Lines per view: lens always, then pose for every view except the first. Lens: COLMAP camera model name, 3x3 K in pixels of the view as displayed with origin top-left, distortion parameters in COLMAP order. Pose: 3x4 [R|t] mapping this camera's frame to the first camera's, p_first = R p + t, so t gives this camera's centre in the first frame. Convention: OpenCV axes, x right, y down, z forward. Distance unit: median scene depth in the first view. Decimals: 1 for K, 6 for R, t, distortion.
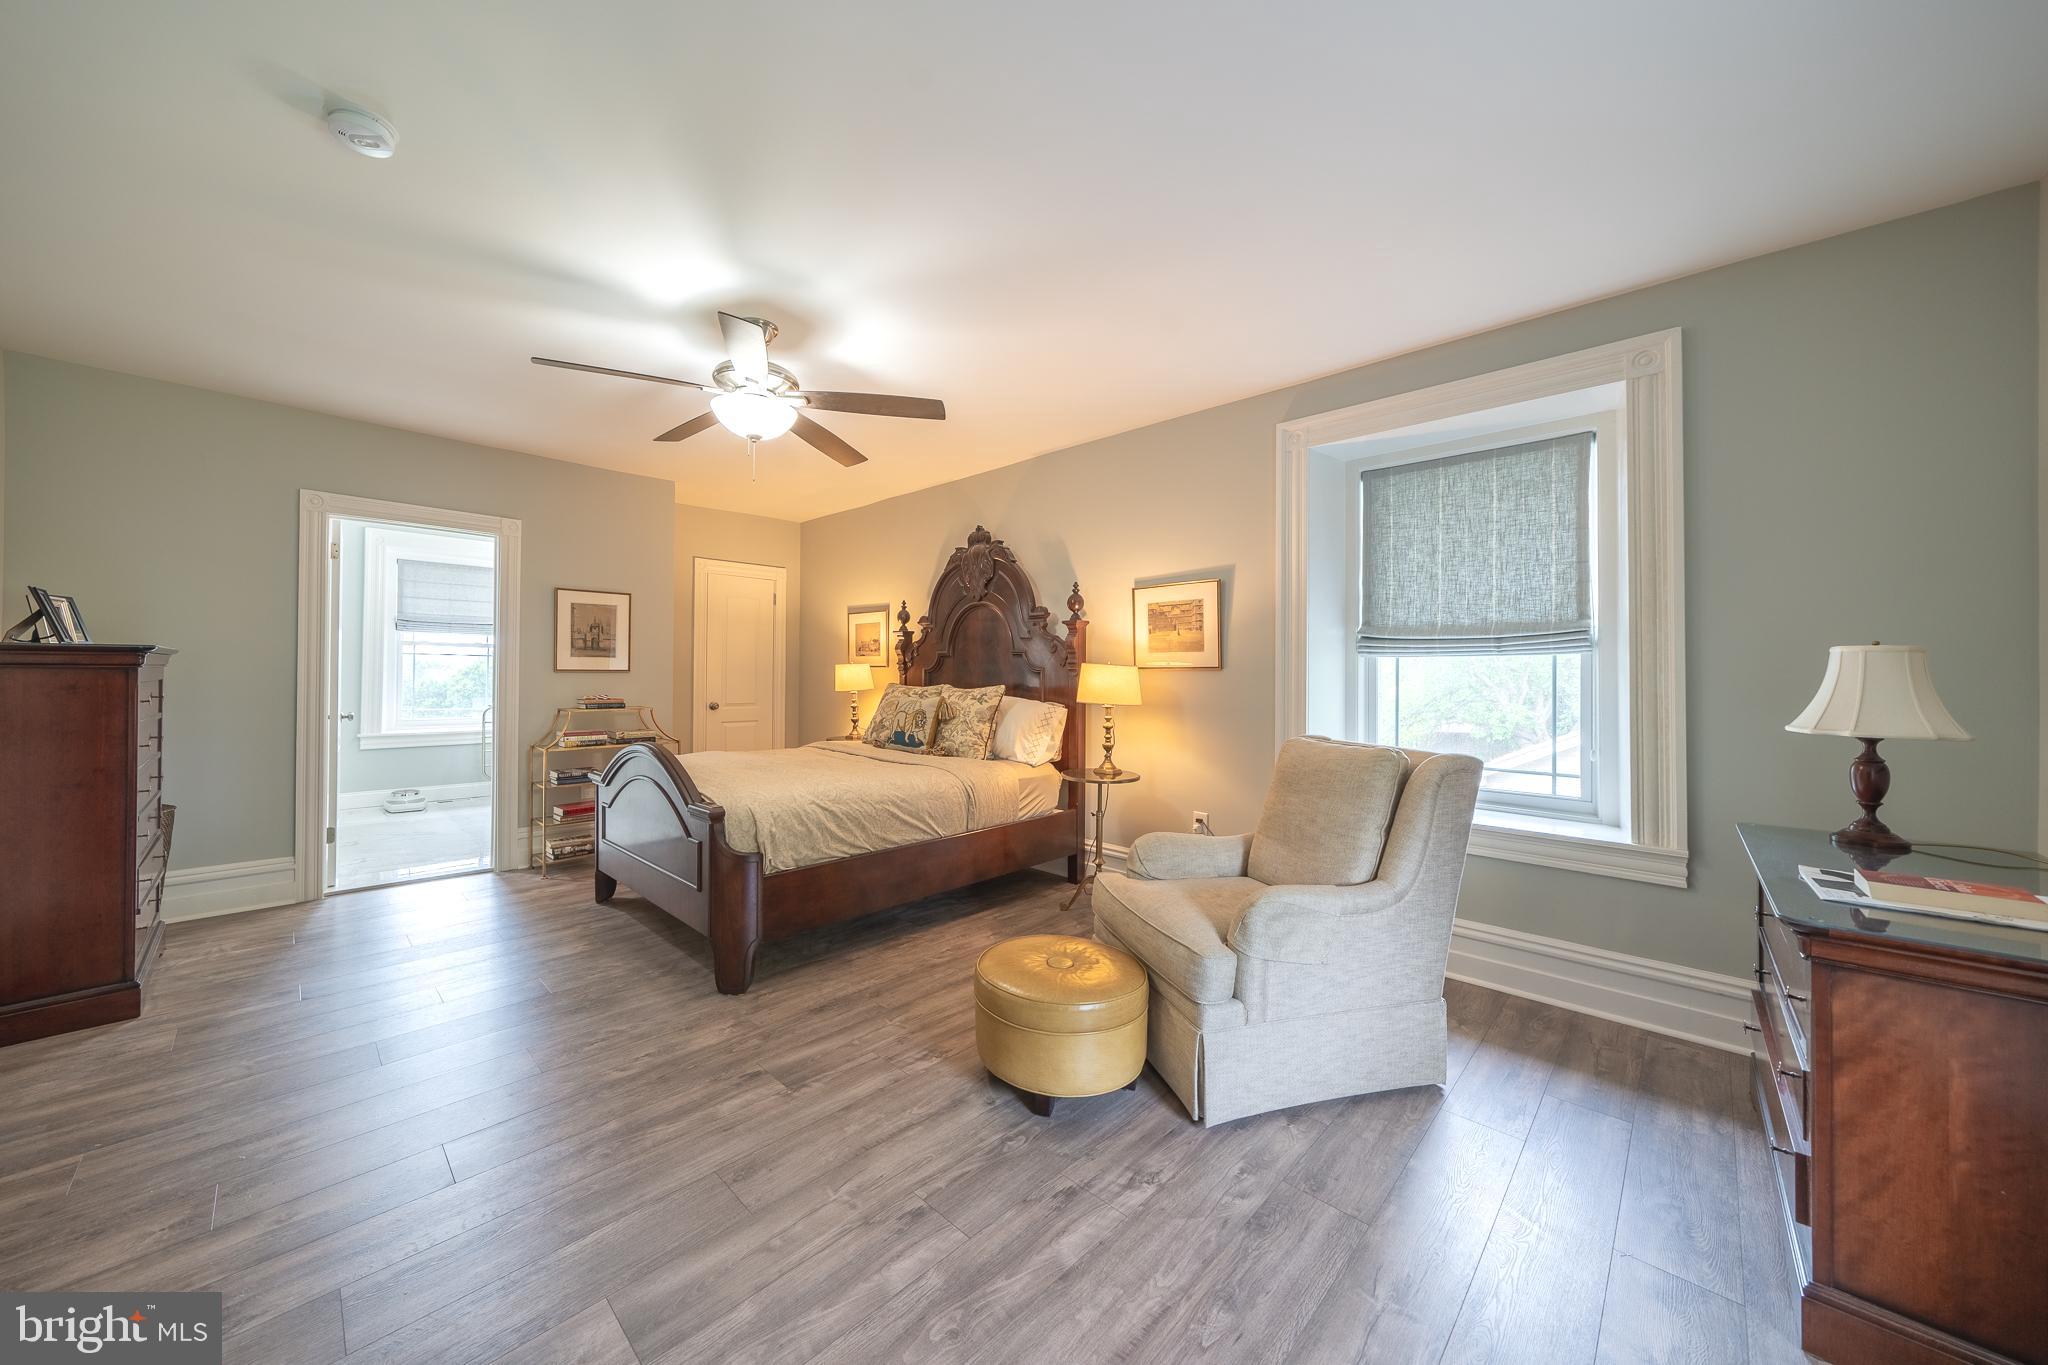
lens RADIAL K [[708.6, 0, 961.1], [0, 708.6, 672.8], [0, 0, 1]] dist [-0.011657, -0.000080]
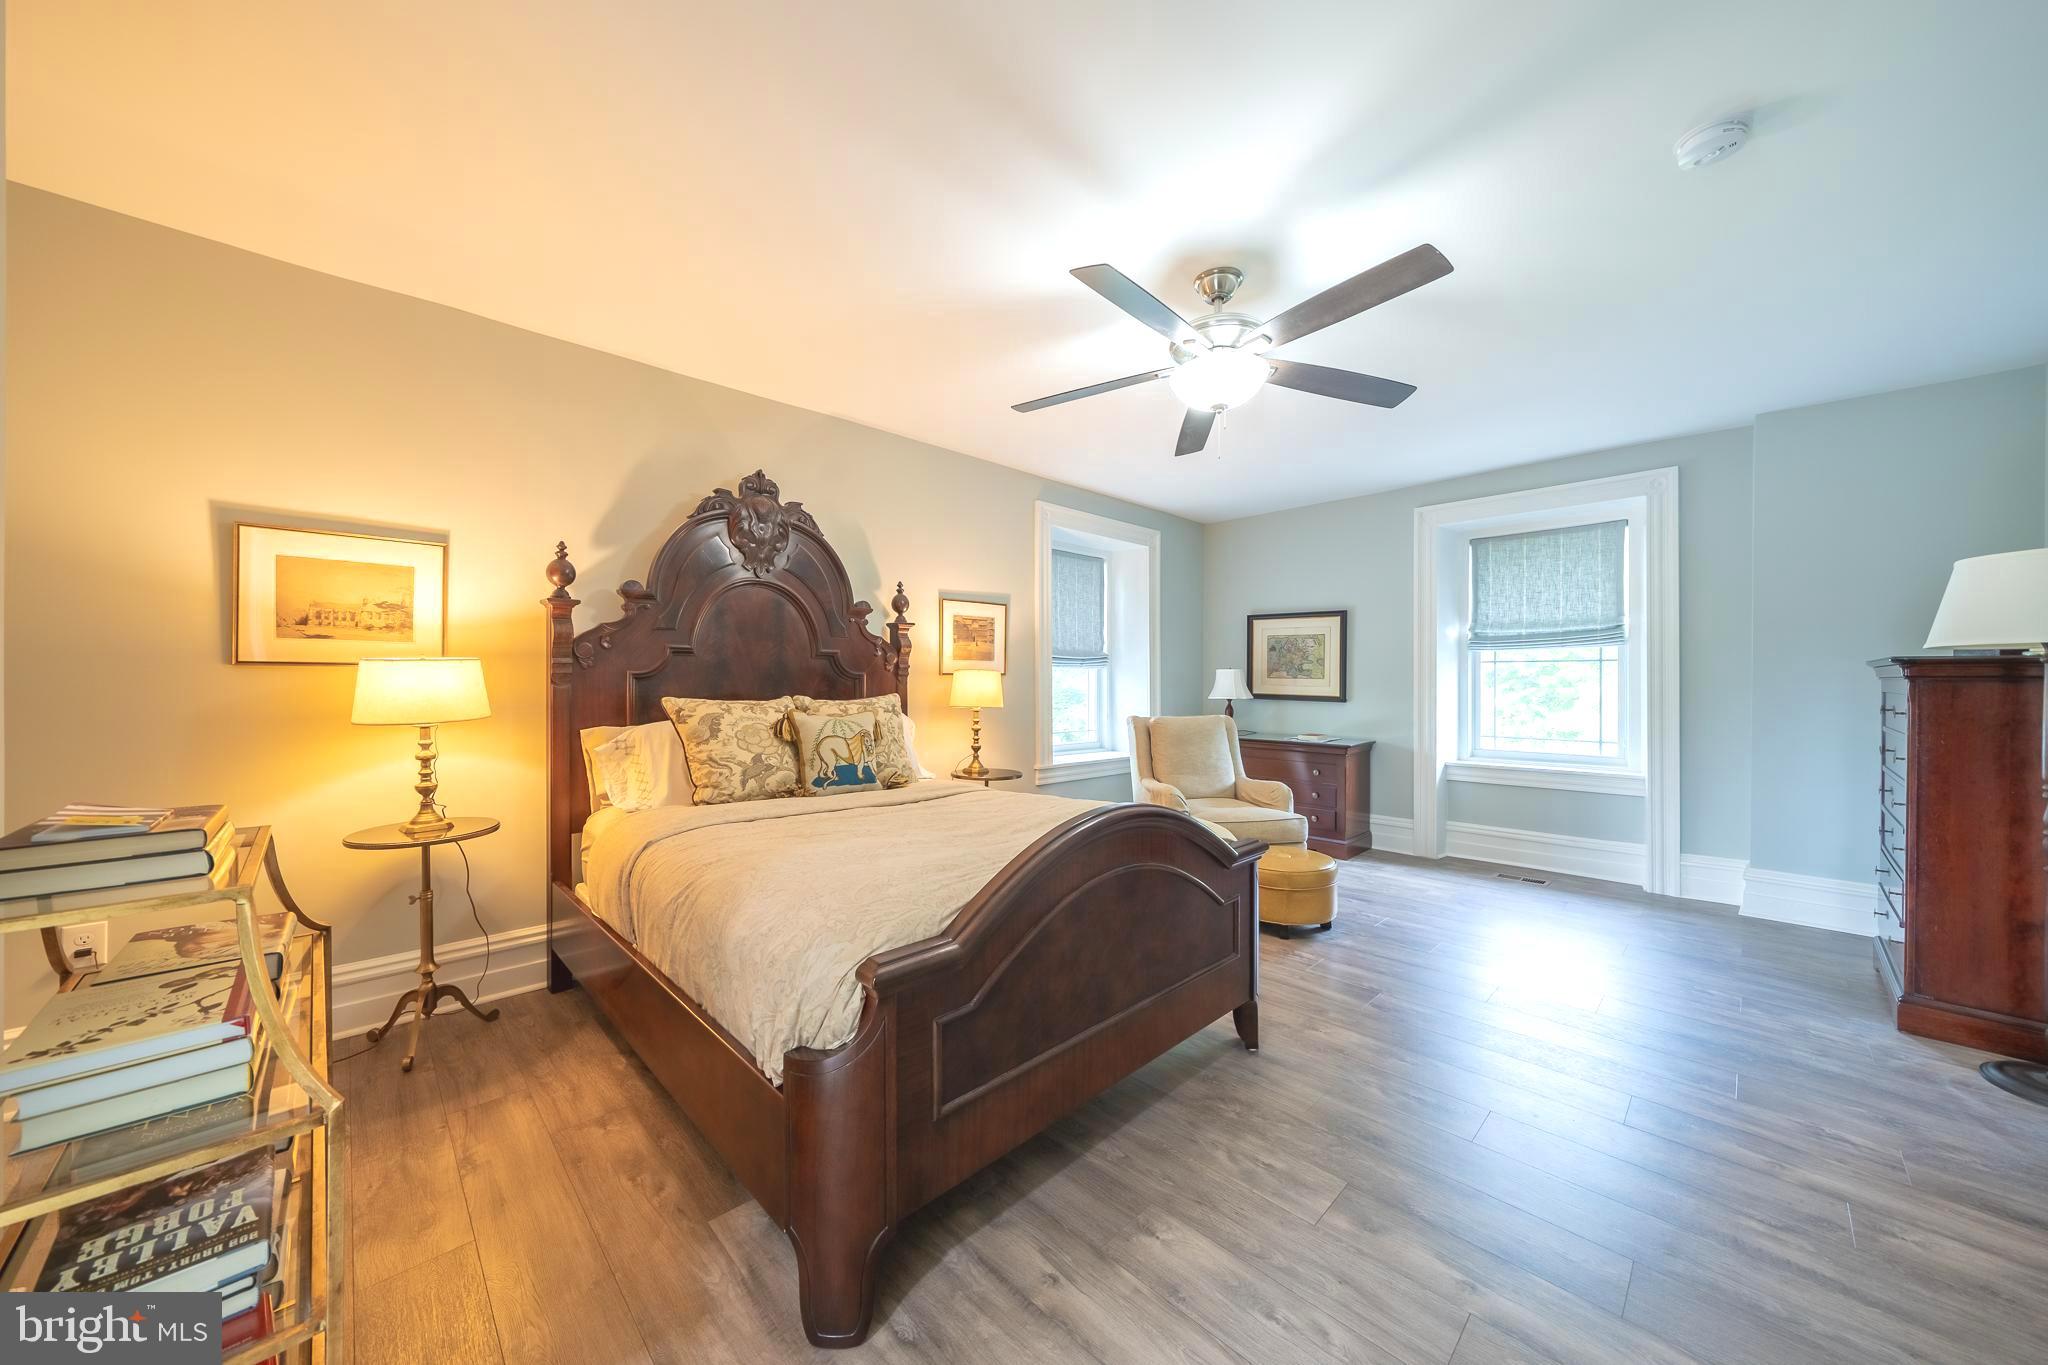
lens RADIAL K [[708.6, 0, 1033.9], [0, 708.6, 680.5], [0, 0, 1]] dist [-0.011657, -0.000080]
pose [[-0.013029, -0.013065, 0.999830, -0.832235], [-0.009216, 0.999874, 0.012946, -0.011737], [-0.999873, -0.009046, -0.013147, 0.886287]]
